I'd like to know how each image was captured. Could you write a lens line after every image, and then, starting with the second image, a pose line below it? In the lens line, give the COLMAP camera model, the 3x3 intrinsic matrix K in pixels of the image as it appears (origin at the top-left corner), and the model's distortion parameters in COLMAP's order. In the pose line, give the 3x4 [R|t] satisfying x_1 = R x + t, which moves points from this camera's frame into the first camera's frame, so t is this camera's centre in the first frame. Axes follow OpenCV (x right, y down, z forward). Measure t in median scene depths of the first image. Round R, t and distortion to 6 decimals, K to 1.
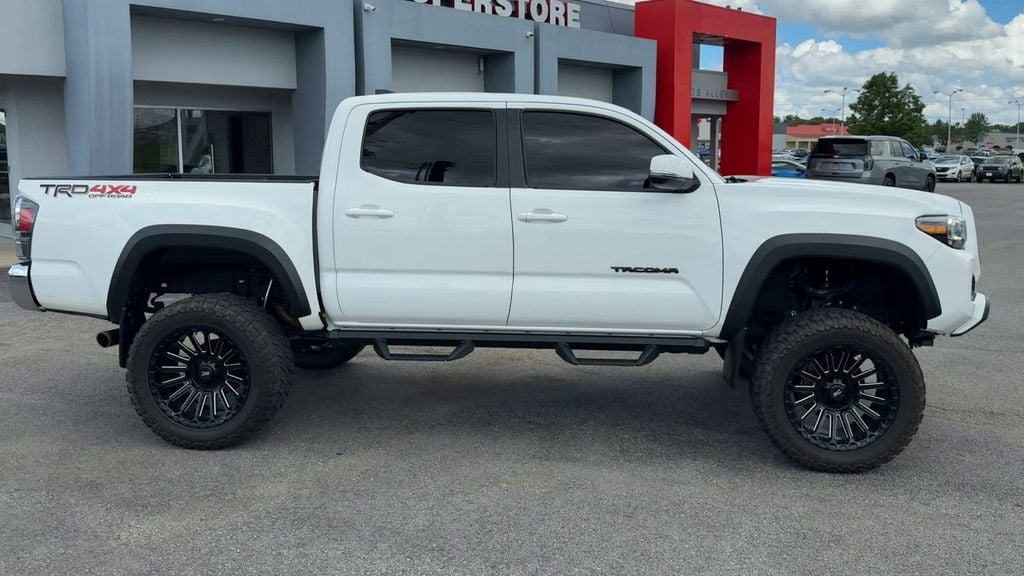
lens RADIAL K [[840.4, 0, 534.7], [0, 840.4, 249.7], [0, 0, 1]] dist [0.084446, -0.129342]
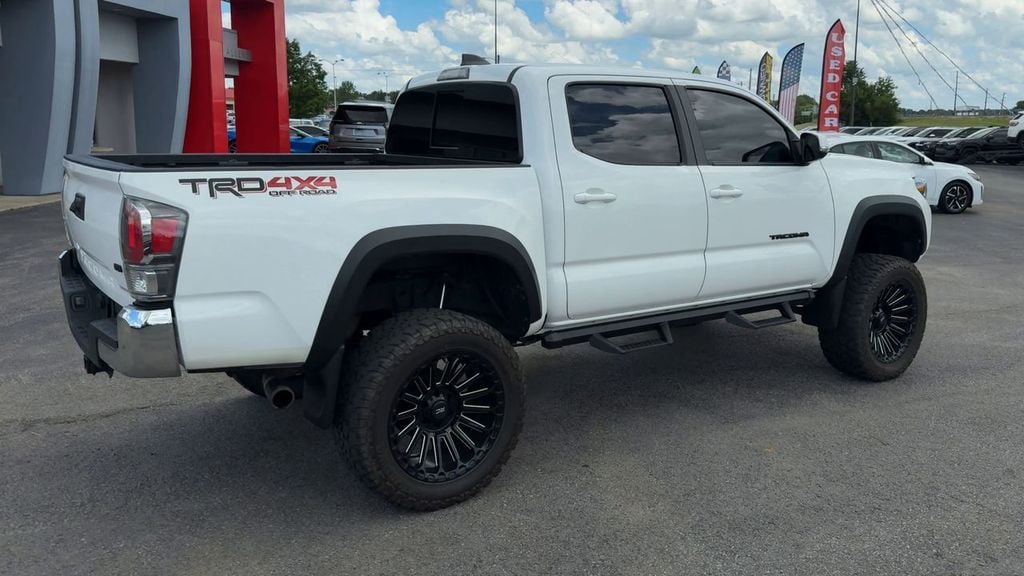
lens RADIAL K [[840.4, 0, 534.7], [0, 840.4, 249.7], [0, 0, 1]] dist [0.084446, -0.129342]
pose [[0.757284, -0.090452, 0.646791, -0.804772], [0.062250, 0.995851, 0.066382, -0.050091], [-0.650112, -0.010007, 0.759773, 0.343022]]
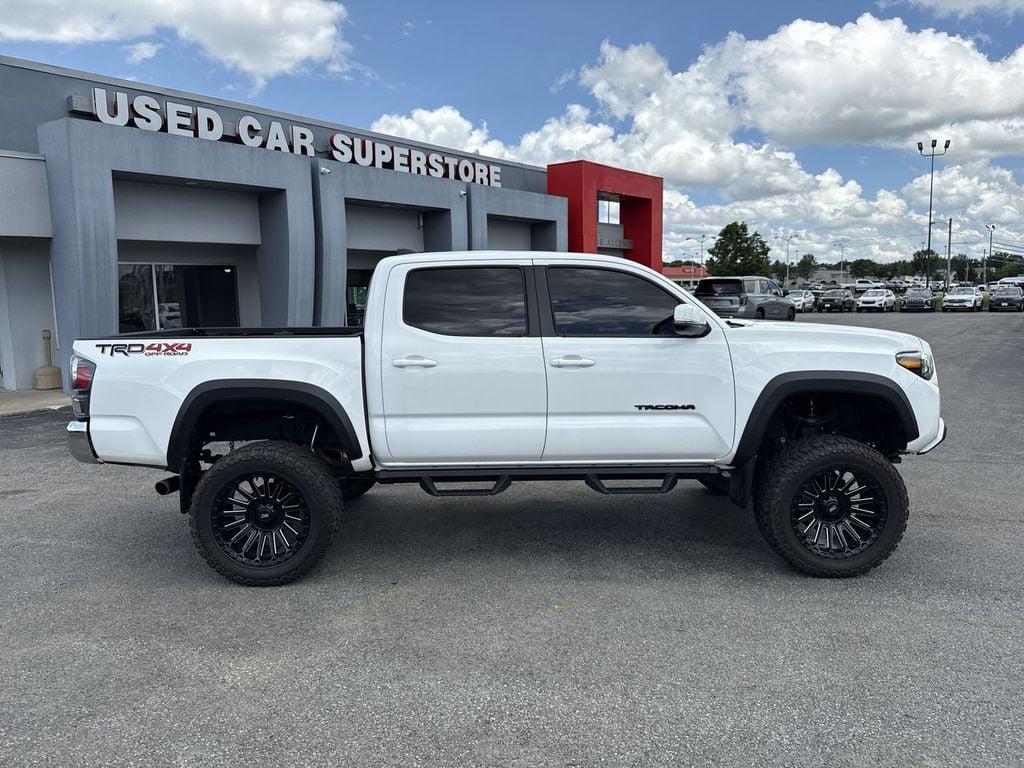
lens RADIAL K [[722.9, 0, 504.9], [0, 722.9, 383.3], [0, 0, 1]] dist [0.054273, -0.069996]
pose [[0.995853, -0.030736, 0.085629, -0.154376], [0.029962, 0.999498, 0.010318, -0.022740], [-0.085903, -0.007709, 0.996274, 0.051750]]
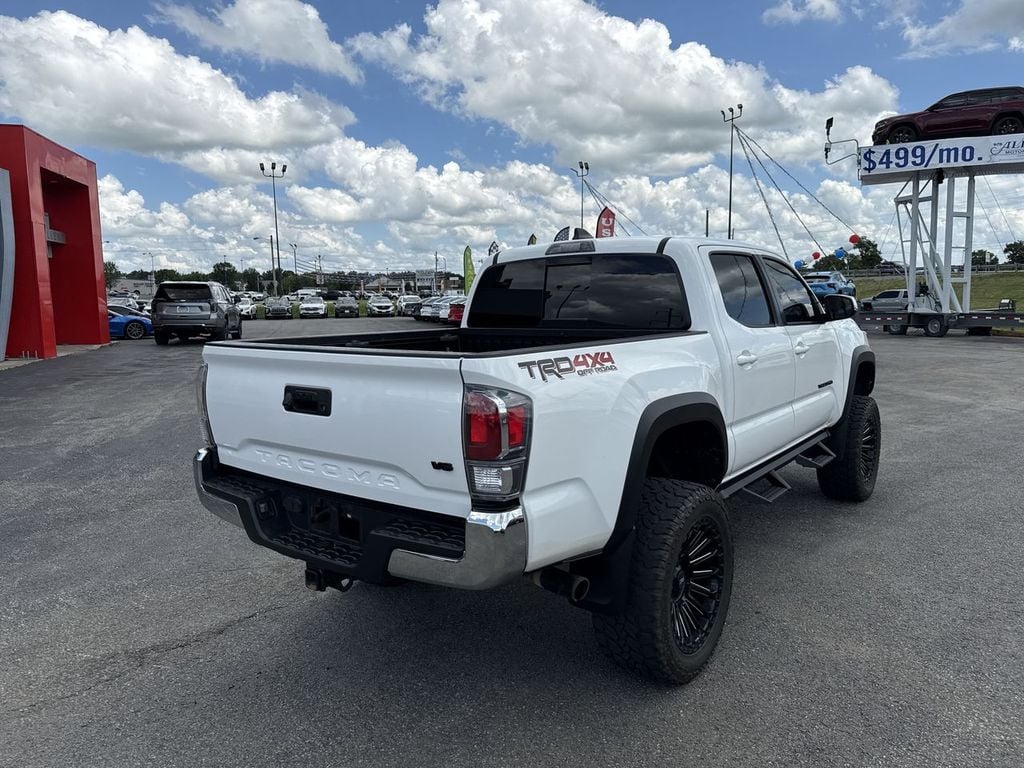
lens RADIAL K [[734.1, 0, 509.0], [0, 734.1, 370.3], [0, 0, 1]] dist [-0.004641, -0.005344]
pose [[0.538310, -0.098052, 0.837024, -1.012827], [0.108954, 0.992970, 0.046249, -0.096474], [-0.835674, 0.066301, 0.545209, 0.741216]]
